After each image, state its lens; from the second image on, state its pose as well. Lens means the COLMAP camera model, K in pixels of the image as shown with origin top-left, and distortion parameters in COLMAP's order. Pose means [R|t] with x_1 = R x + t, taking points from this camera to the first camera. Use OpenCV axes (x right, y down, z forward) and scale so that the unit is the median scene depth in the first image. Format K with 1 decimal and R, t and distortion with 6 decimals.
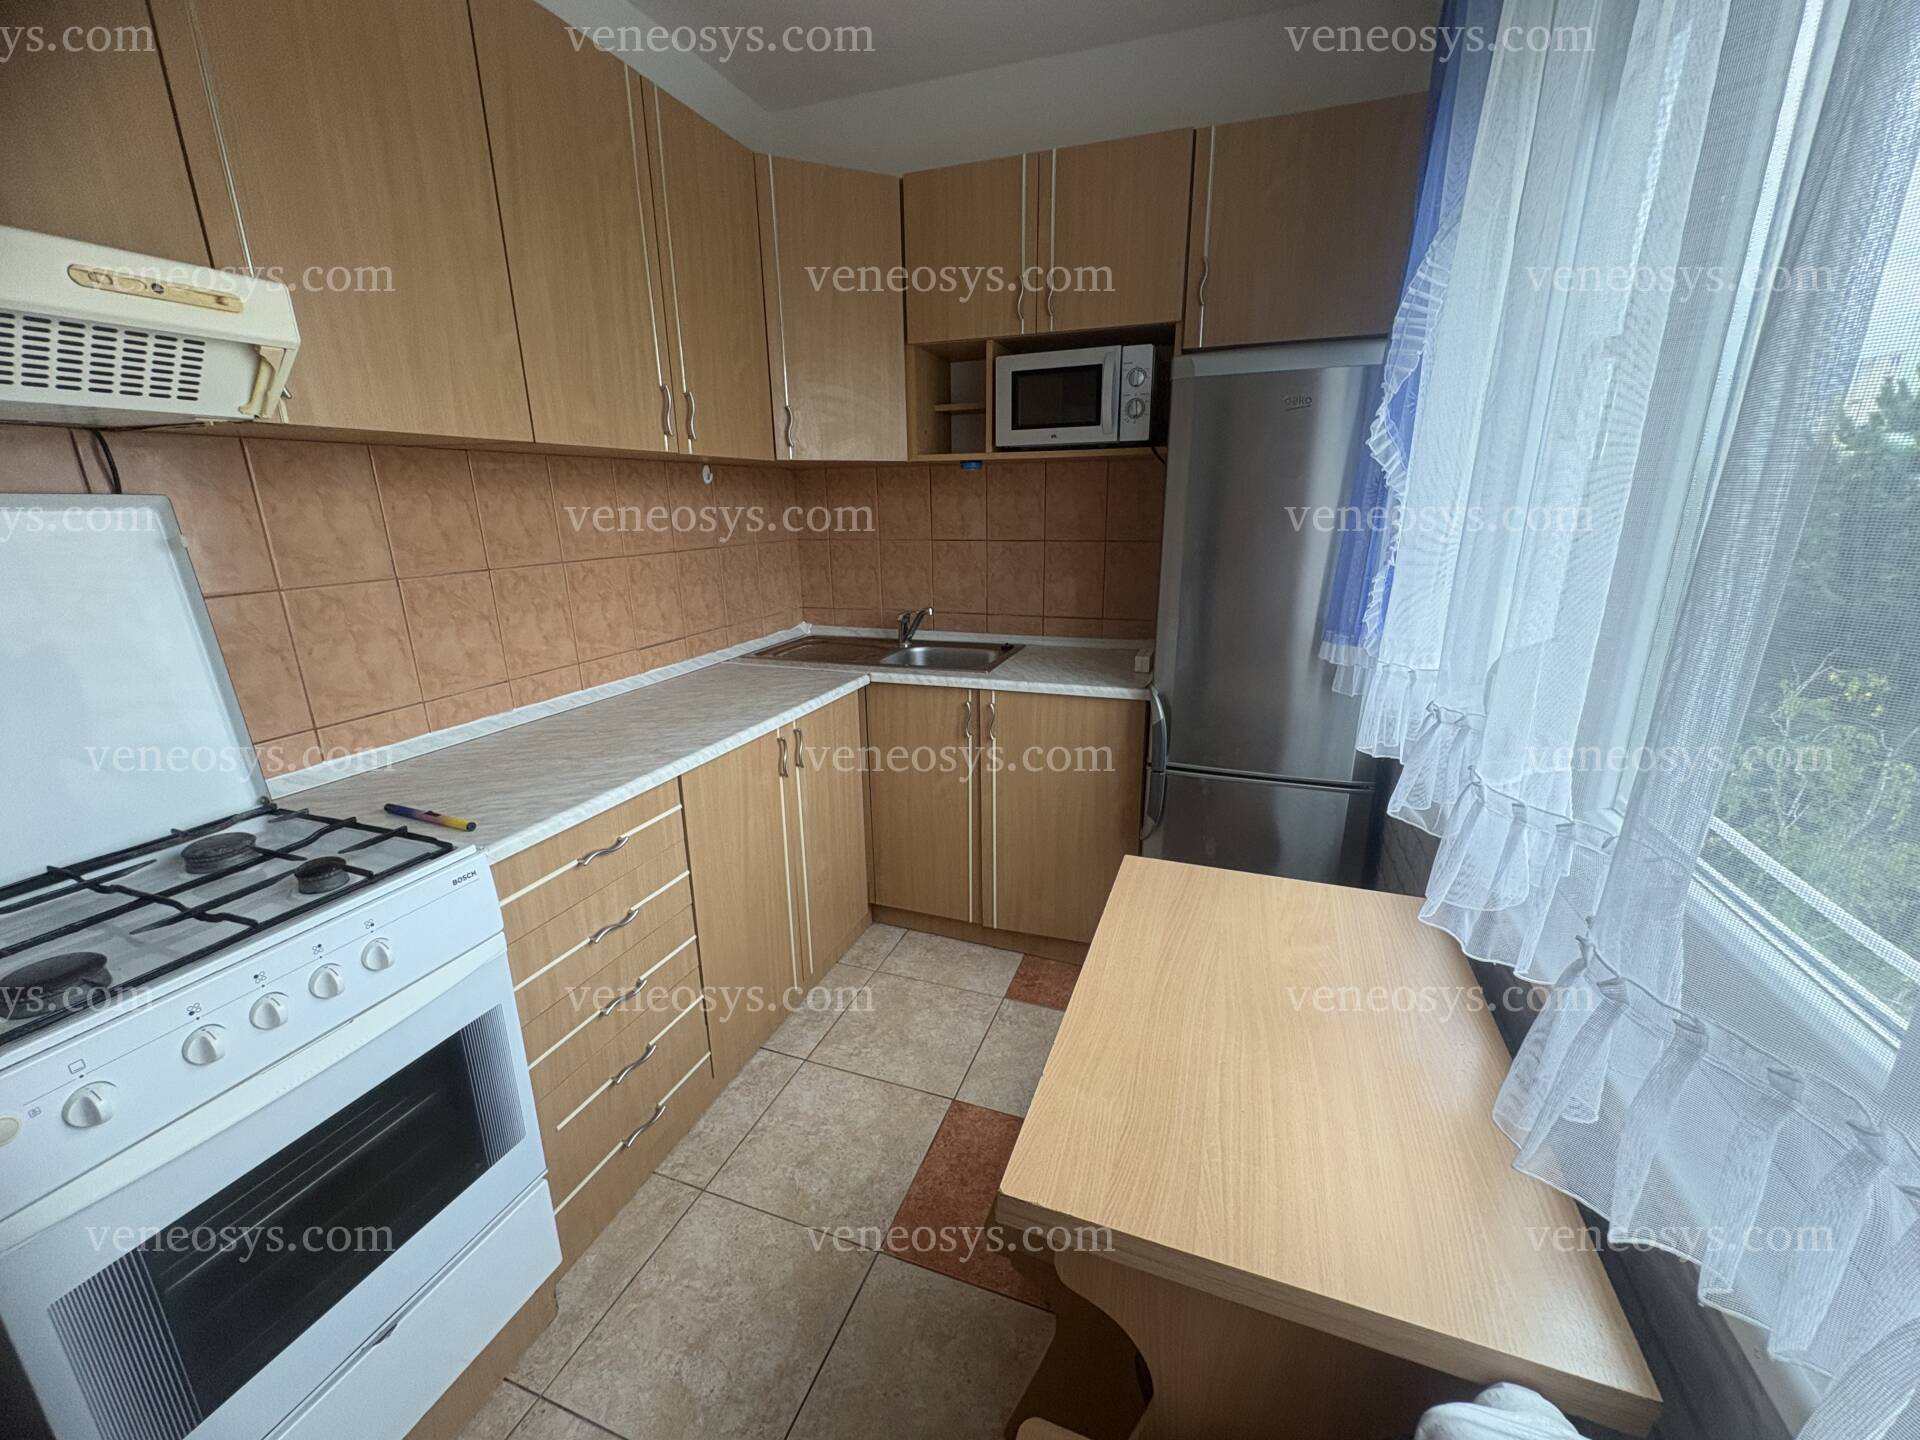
lens RADIAL K [[763.4, 0, 954.0], [0, 763.4, 710.2], [0, 0, 1]] dist [-0.000063, 0.000073]
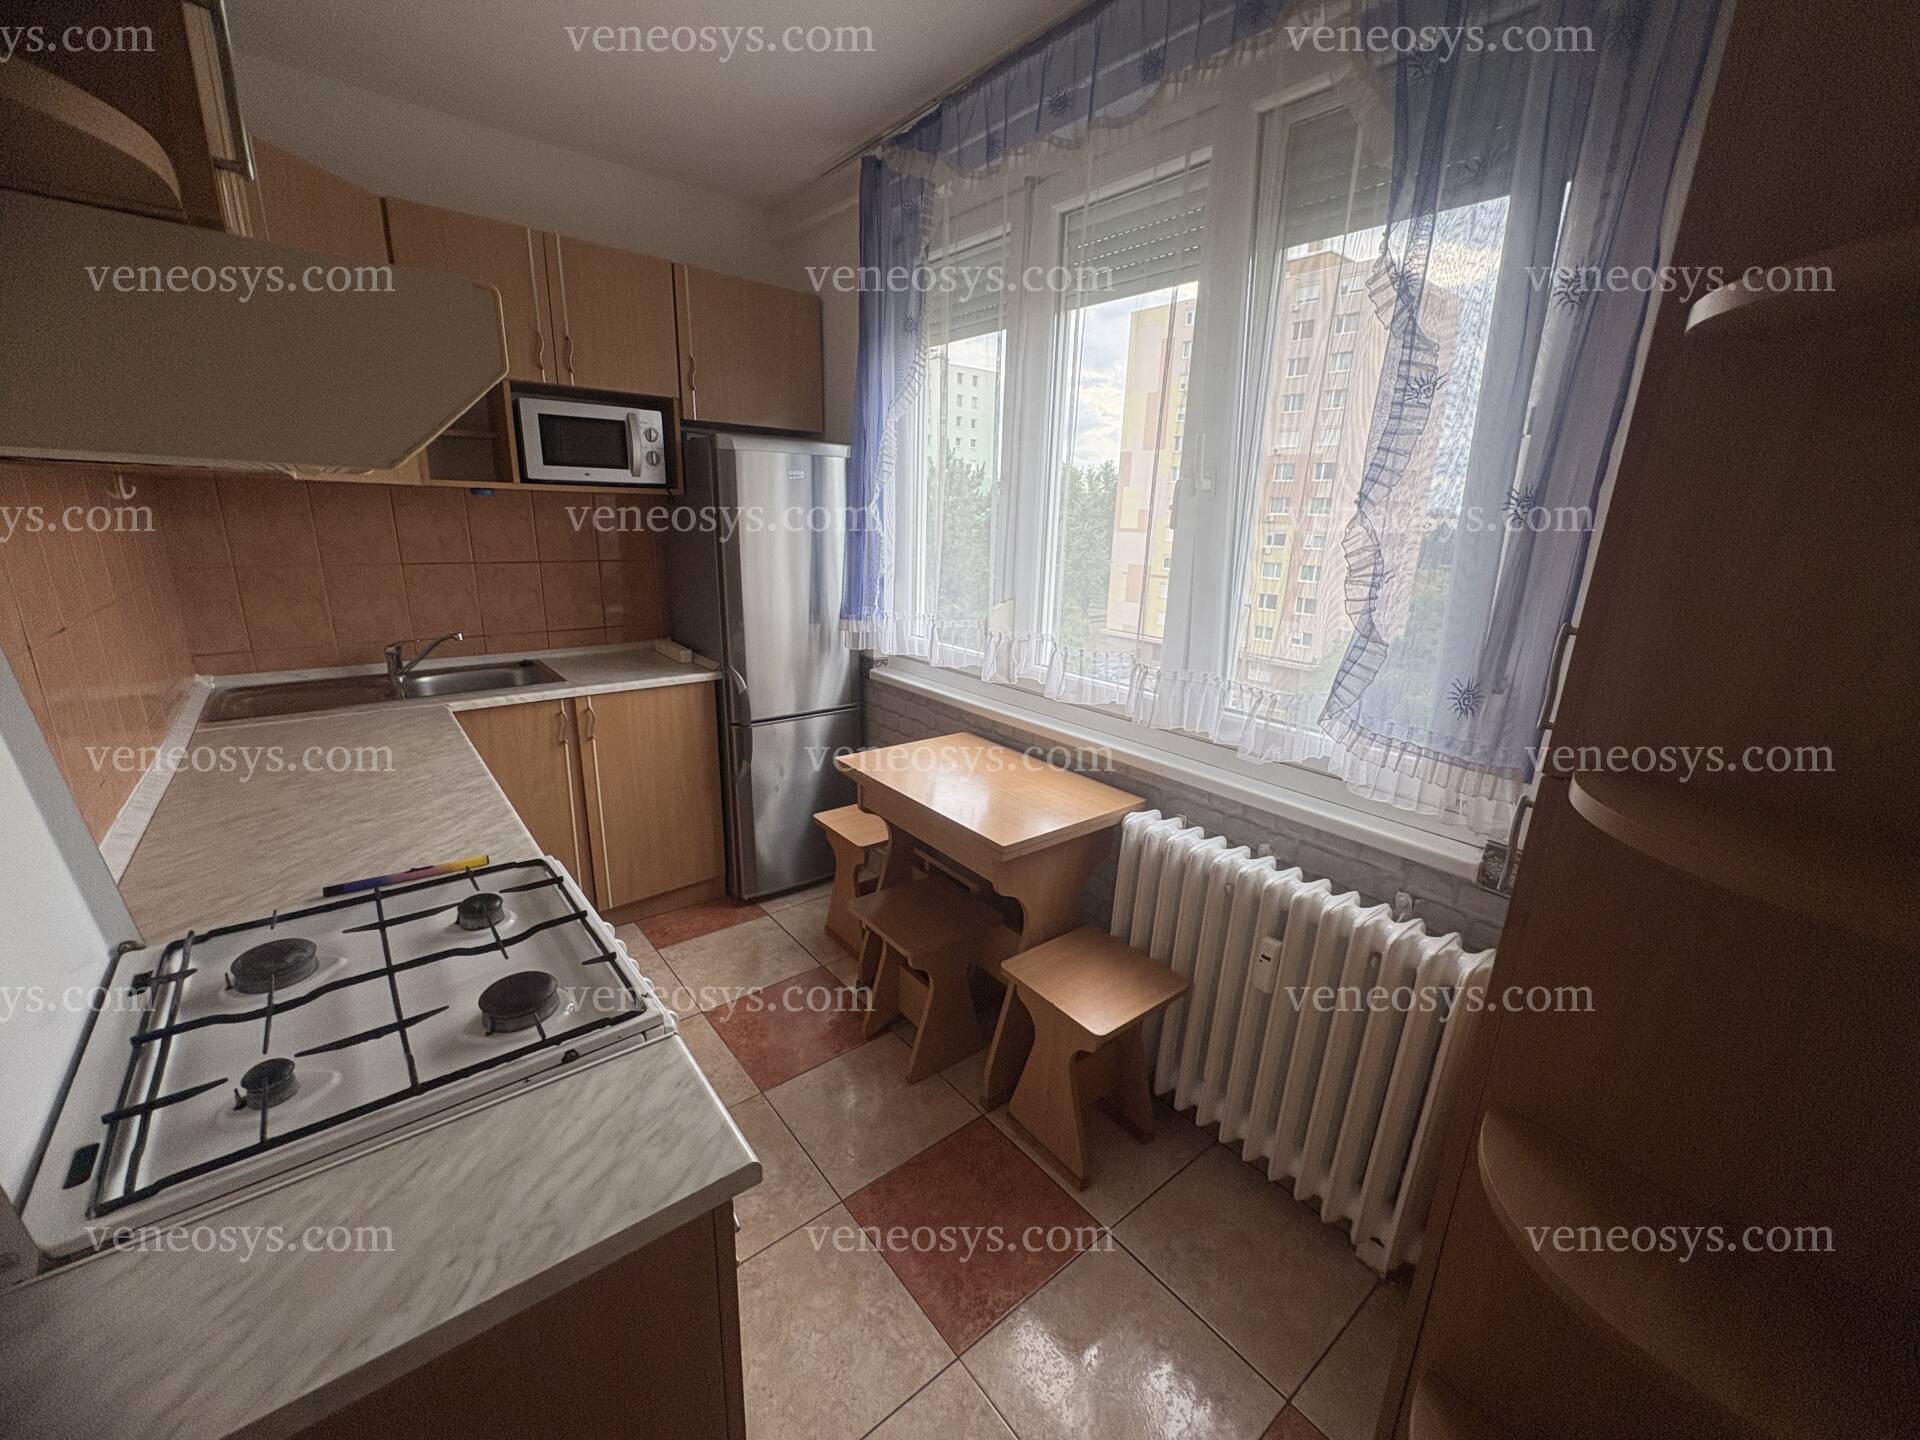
lens RADIAL K [[763.4, 0, 954.0], [0, 763.4, 710.2], [0, 0, 1]] dist [-0.000063, 0.000073]
pose [[0.504383, -0.187719, 0.842828, -0.651906], [0.193527, 0.975828, 0.101527, -0.015790], [-0.841514, 0.111901, 0.528520, -0.055350]]
